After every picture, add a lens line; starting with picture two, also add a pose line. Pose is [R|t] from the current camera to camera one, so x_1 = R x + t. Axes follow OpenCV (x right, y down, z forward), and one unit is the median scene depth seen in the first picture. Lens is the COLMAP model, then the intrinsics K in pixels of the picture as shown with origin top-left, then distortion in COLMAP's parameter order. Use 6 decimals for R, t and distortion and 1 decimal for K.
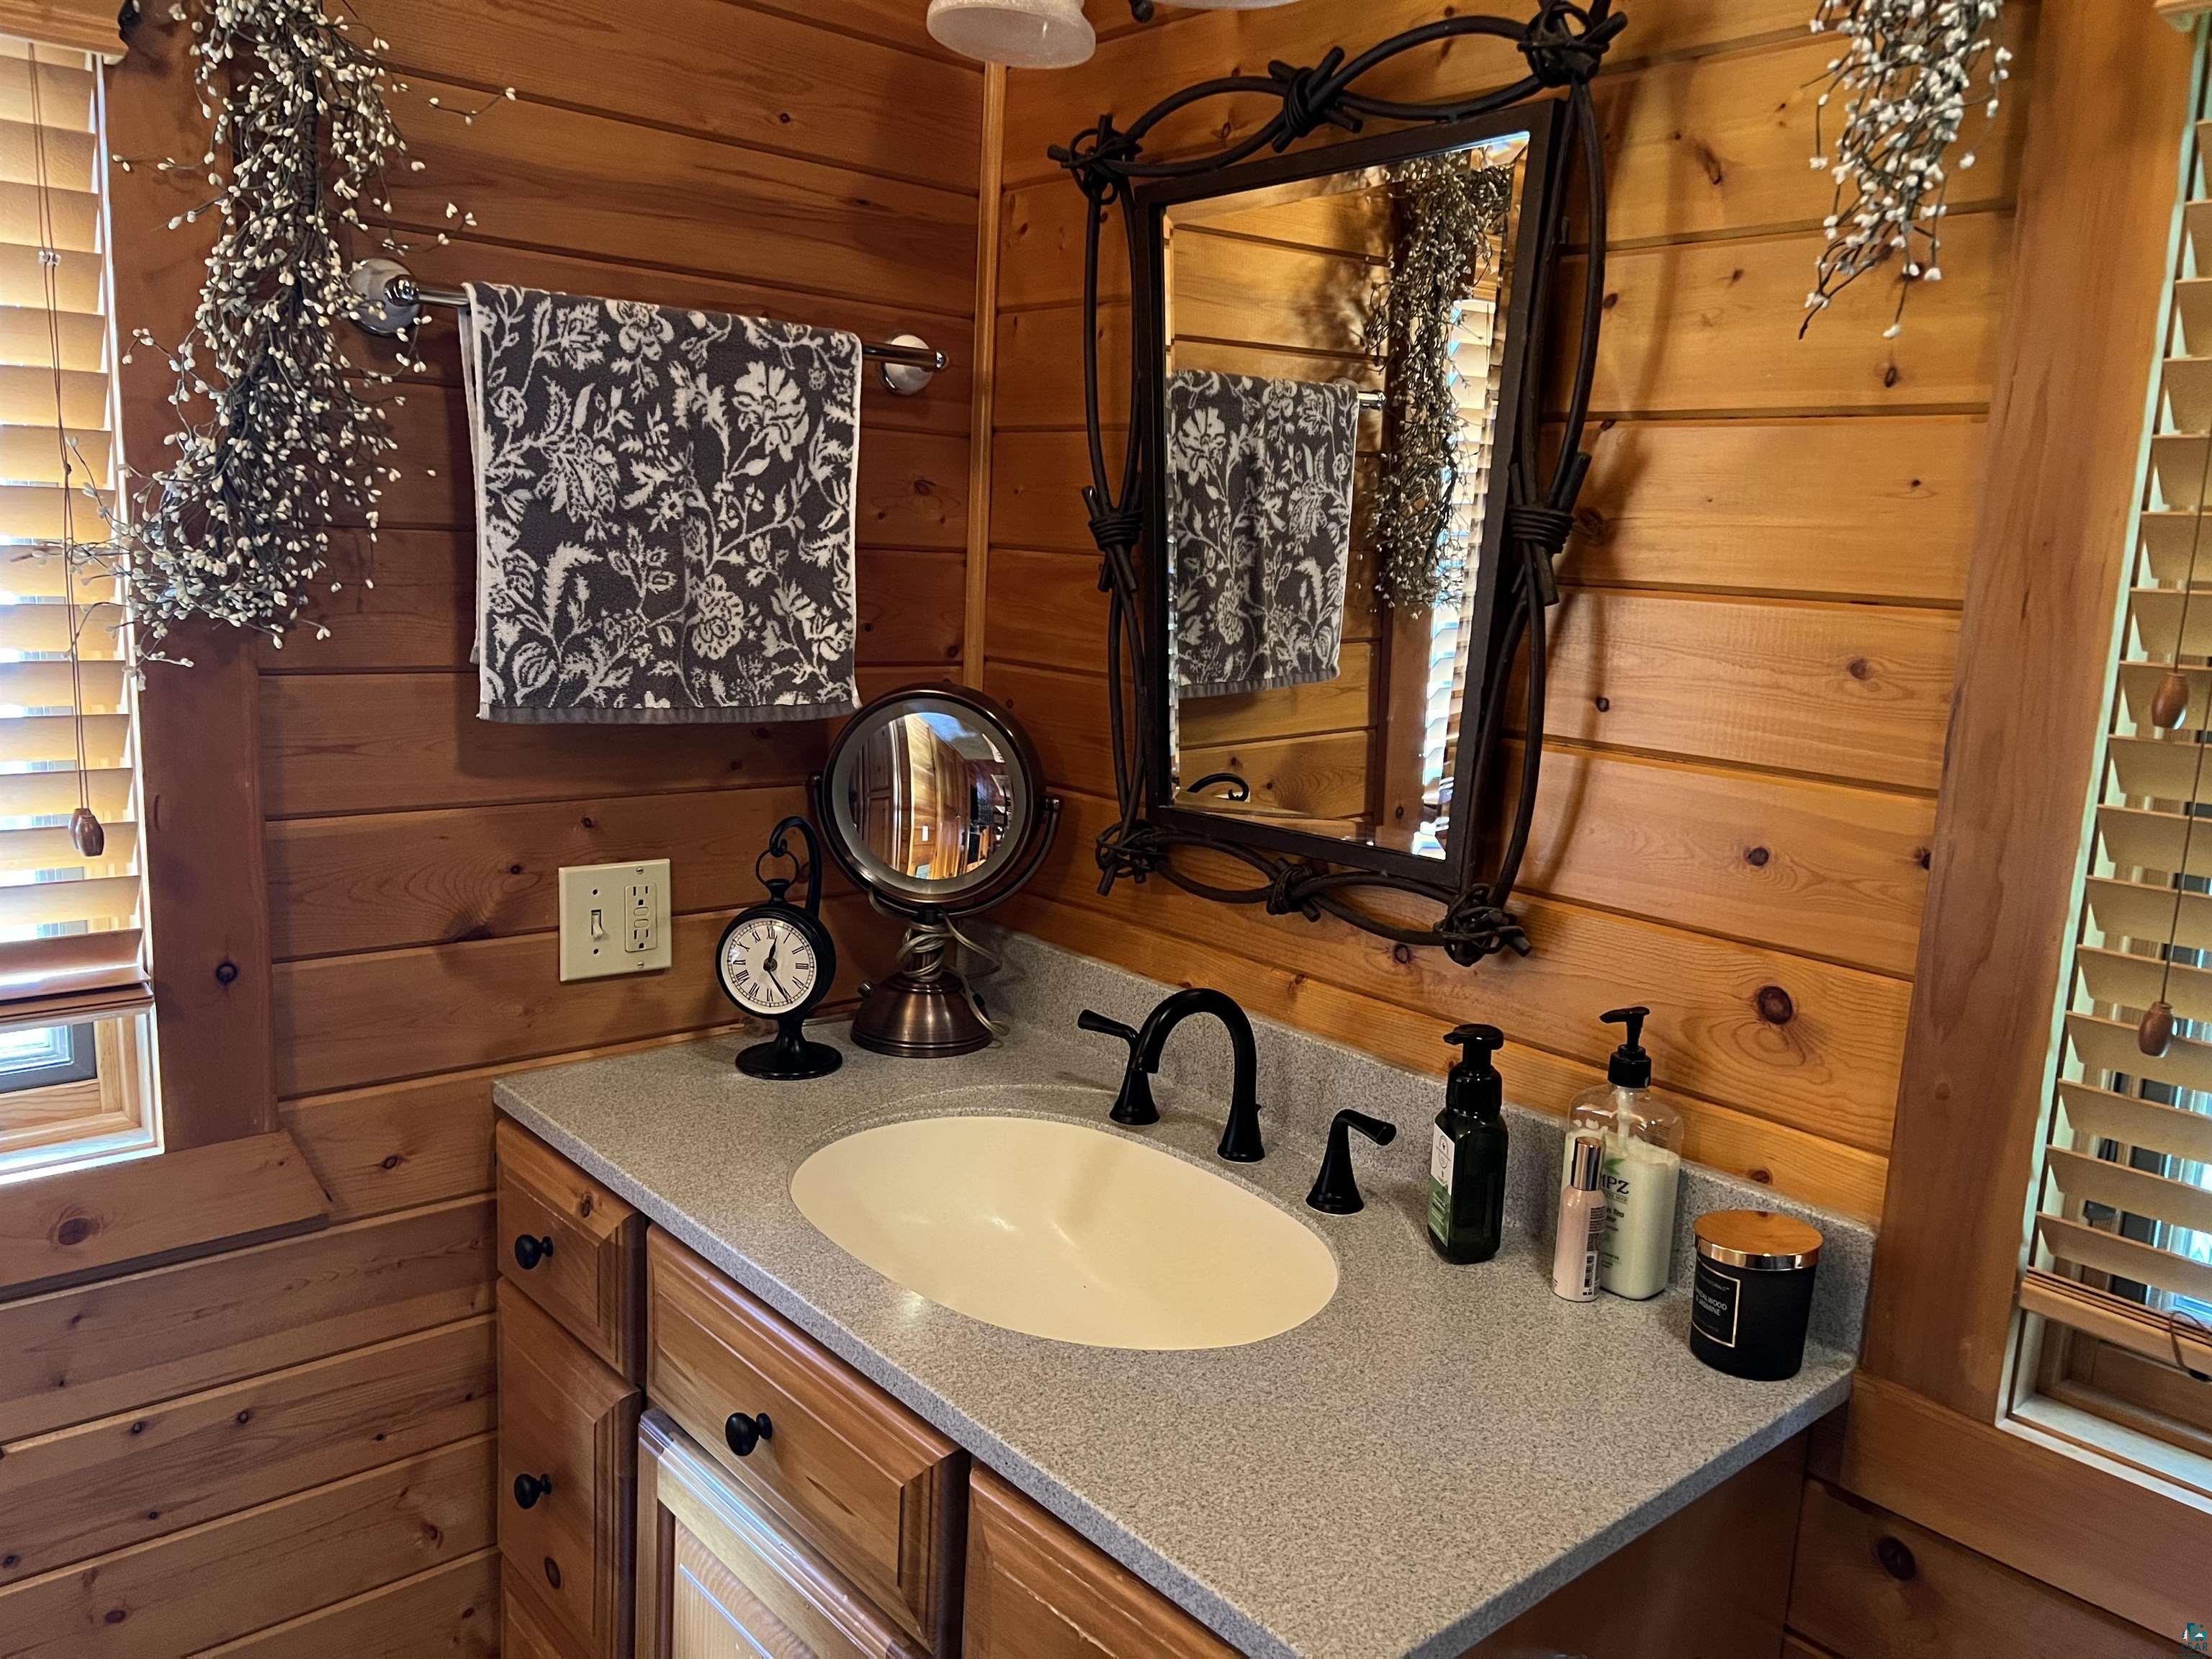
lens RADIAL K [[1670.2, 0, 1122.3], [0, 1670.2, 840.1], [0, 0, 1]] dist [0.038927, -0.043907]
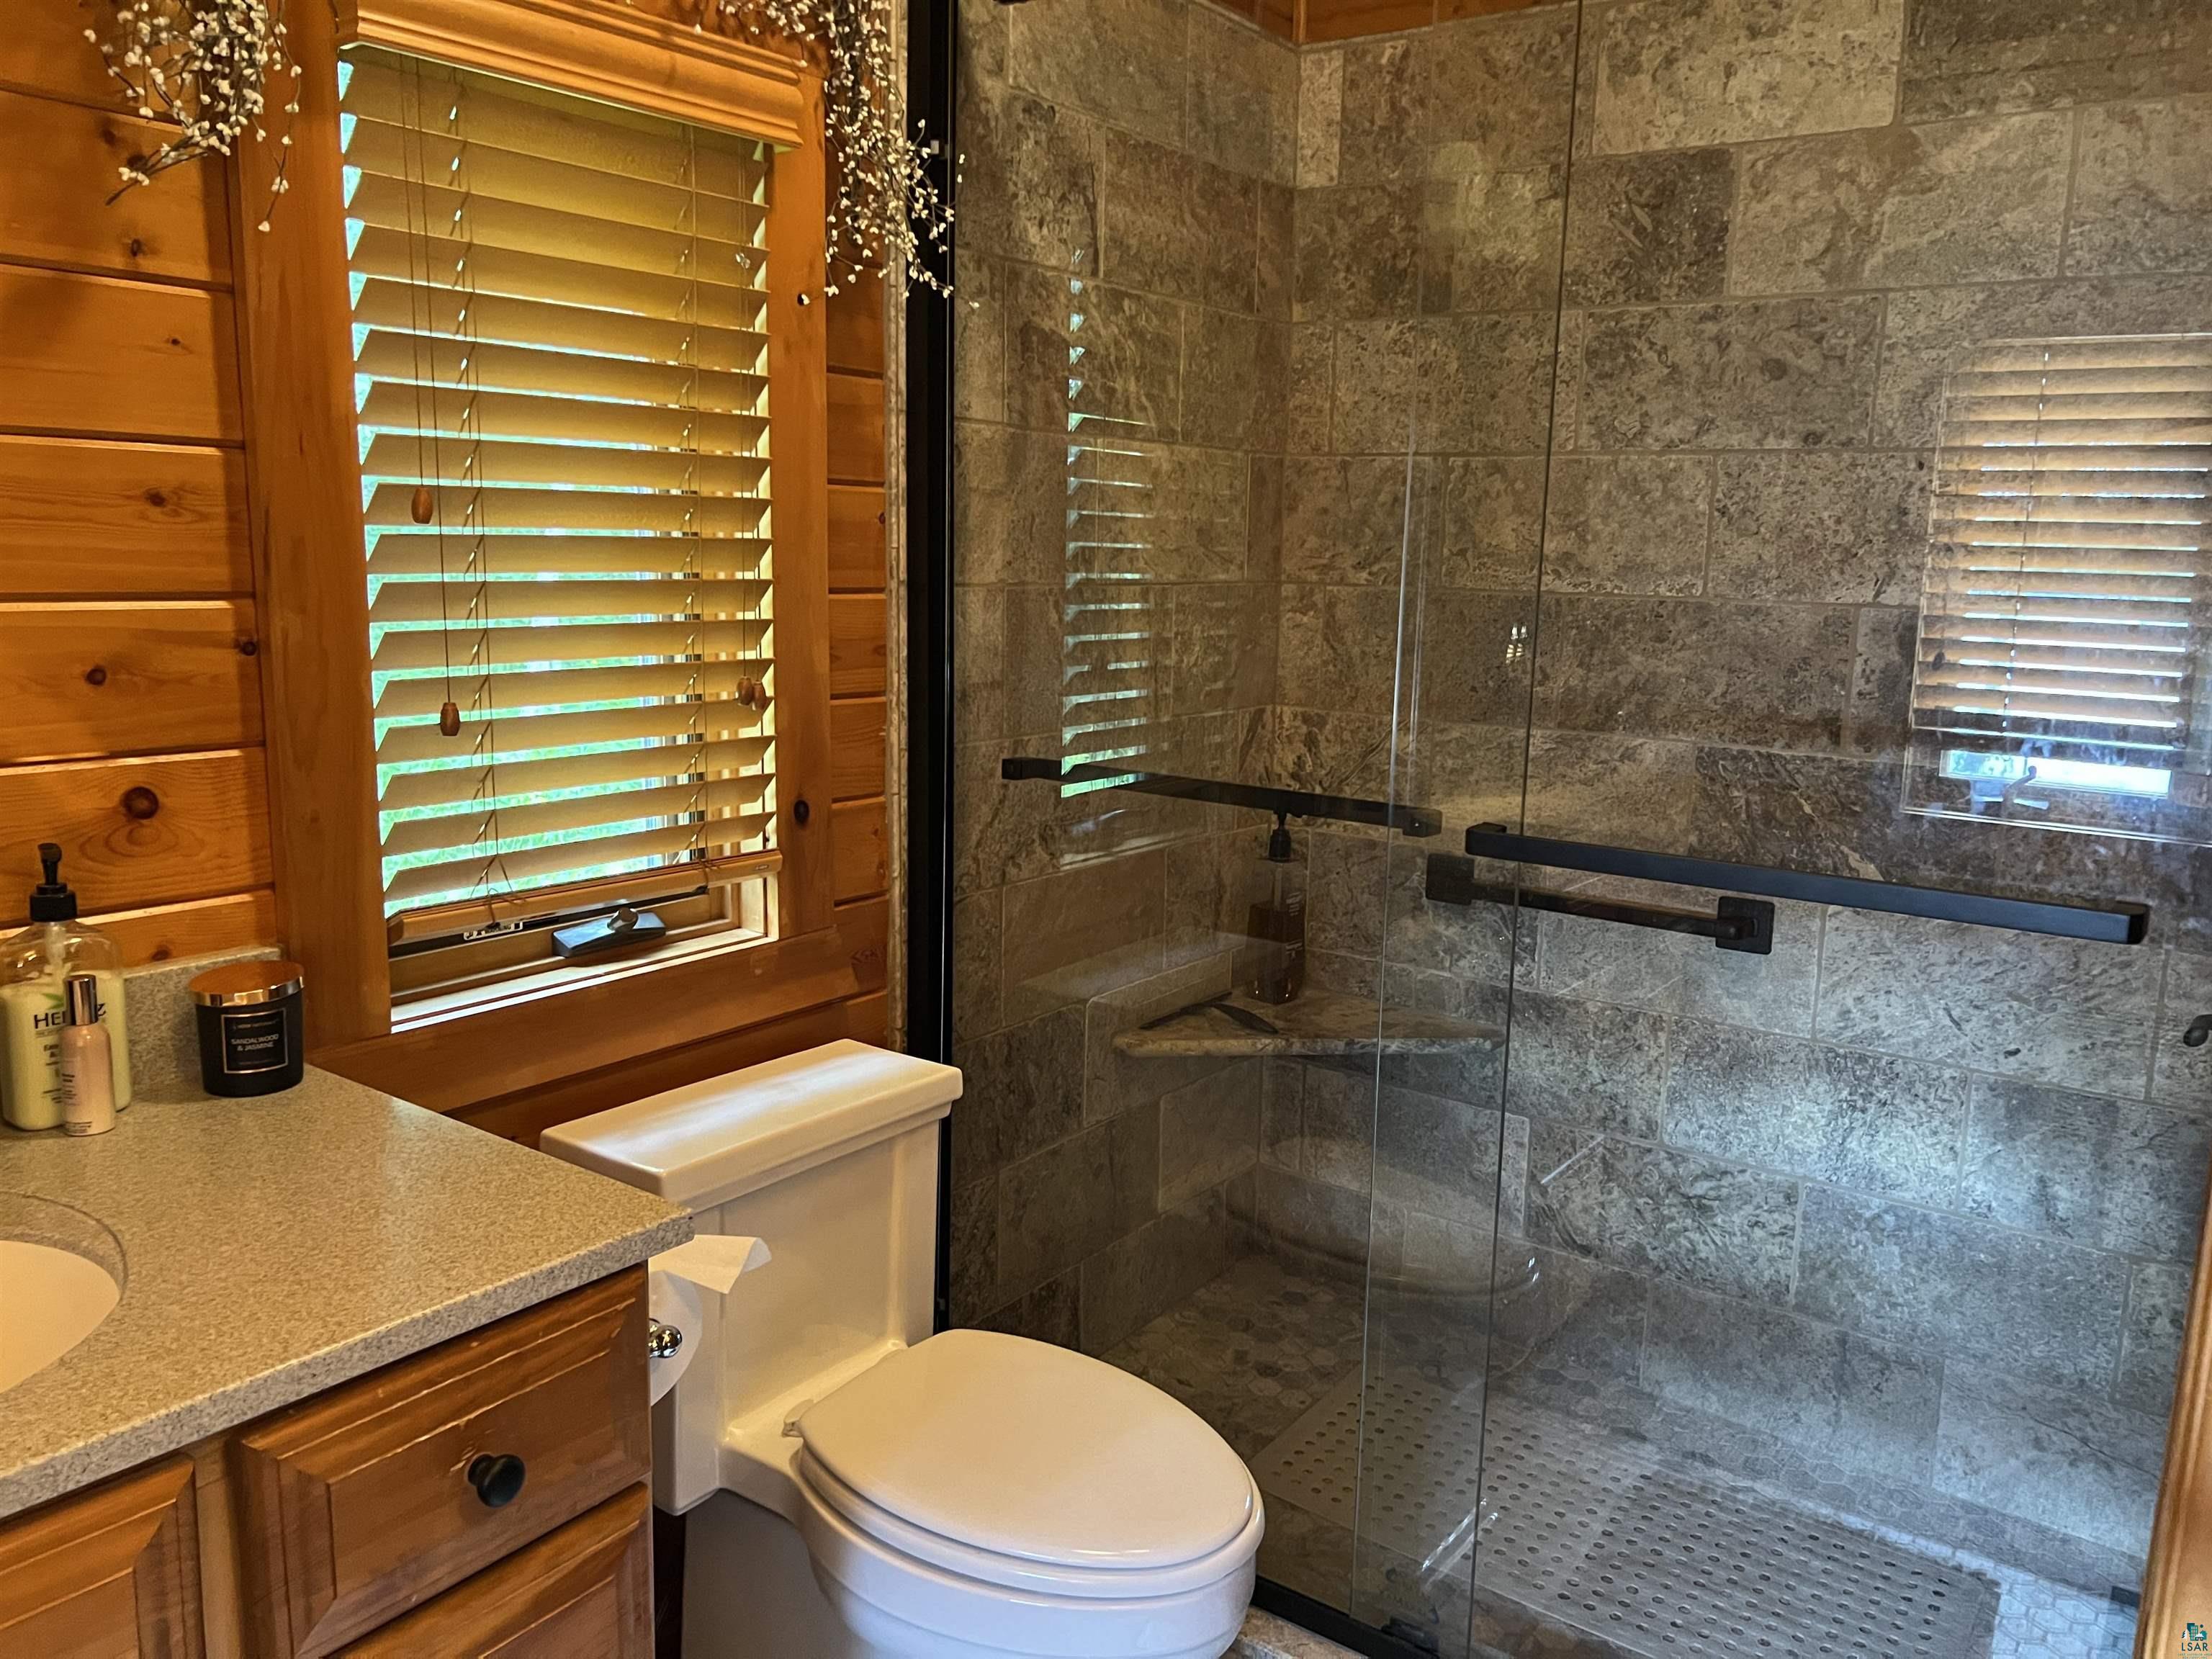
lens RADIAL K [[1670.2, 0, 1122.3], [0, 1670.2, 840.1], [0, 0, 1]] dist [0.038927, -0.043907]
pose [[-0.218333, -0.228327, 0.948787, -0.906569], [0.130777, 0.956628, 0.260308, -0.093983], [-0.967072, 0.180914, -0.179003, 0.613241]]
